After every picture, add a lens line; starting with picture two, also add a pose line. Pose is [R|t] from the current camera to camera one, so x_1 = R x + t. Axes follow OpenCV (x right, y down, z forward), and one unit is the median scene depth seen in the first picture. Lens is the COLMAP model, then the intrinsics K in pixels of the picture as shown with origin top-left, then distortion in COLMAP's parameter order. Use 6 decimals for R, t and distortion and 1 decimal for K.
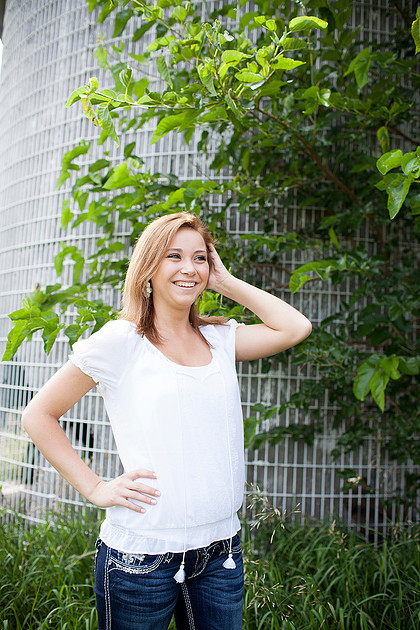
lens RADIAL K [[605.7, 0, 207.3], [0, 605.7, 313.6], [0, 0, 1]] dist [-0.042258, 0.000000]
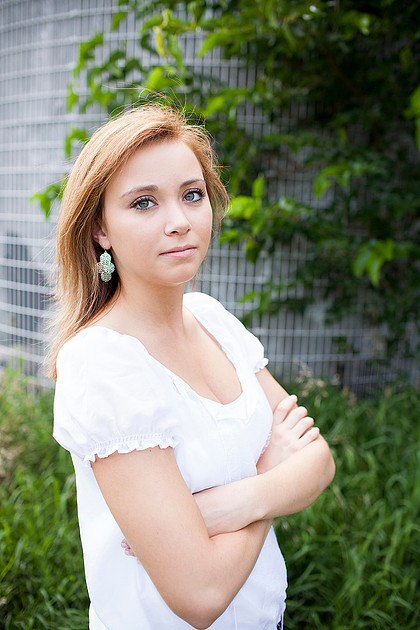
lens RADIAL K [[605.7, 0, 205.2], [0, 605.7, 310.0], [0, 0, 1]] dist [-0.042258, 0.000000]
pose [[0.995483, -0.021822, 0.092395, -0.127233], [-0.001109, 0.970483, 0.241166, -0.072275], [-0.094930, -0.240179, 0.966076, -0.093909]]
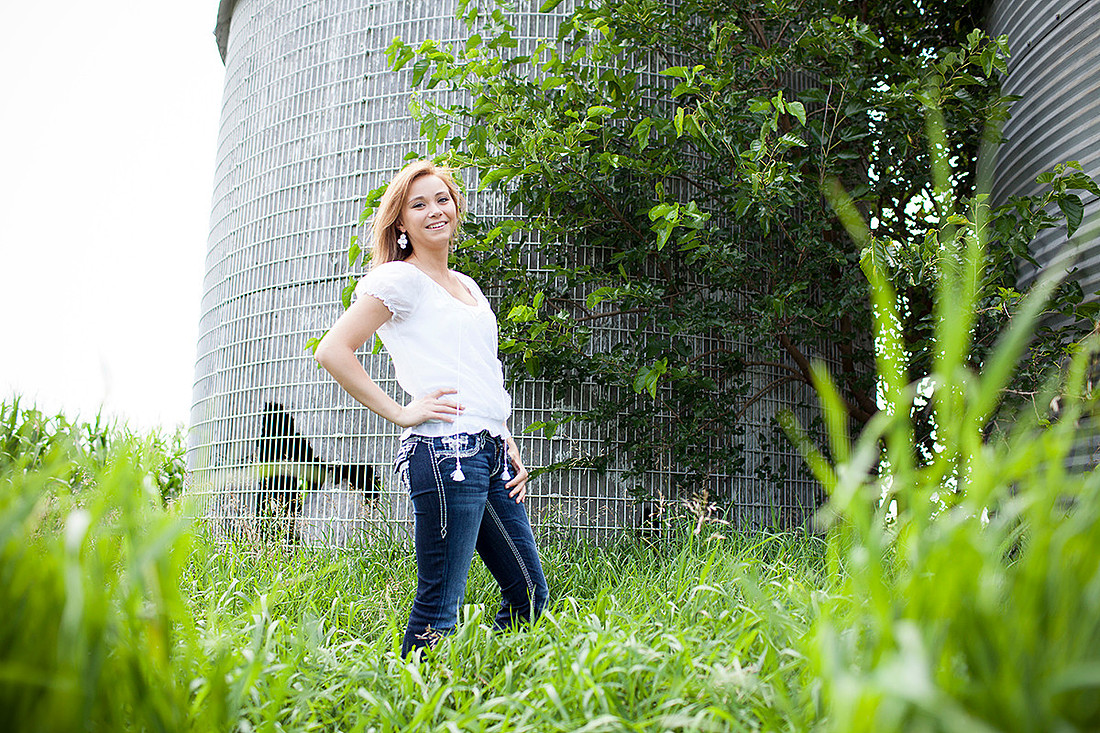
lens RADIAL K [[1057.6, 0, 553.7], [0, 1057.6, 364.2], [0, 0, 1]] dist [-0.042258, 0.000000]
pose [[0.990630, 0.002713, 0.136549, -0.141924], [0.006994, 0.997483, -0.070564, 0.140110], [-0.136397, 0.070858, 0.988117, -0.698521]]
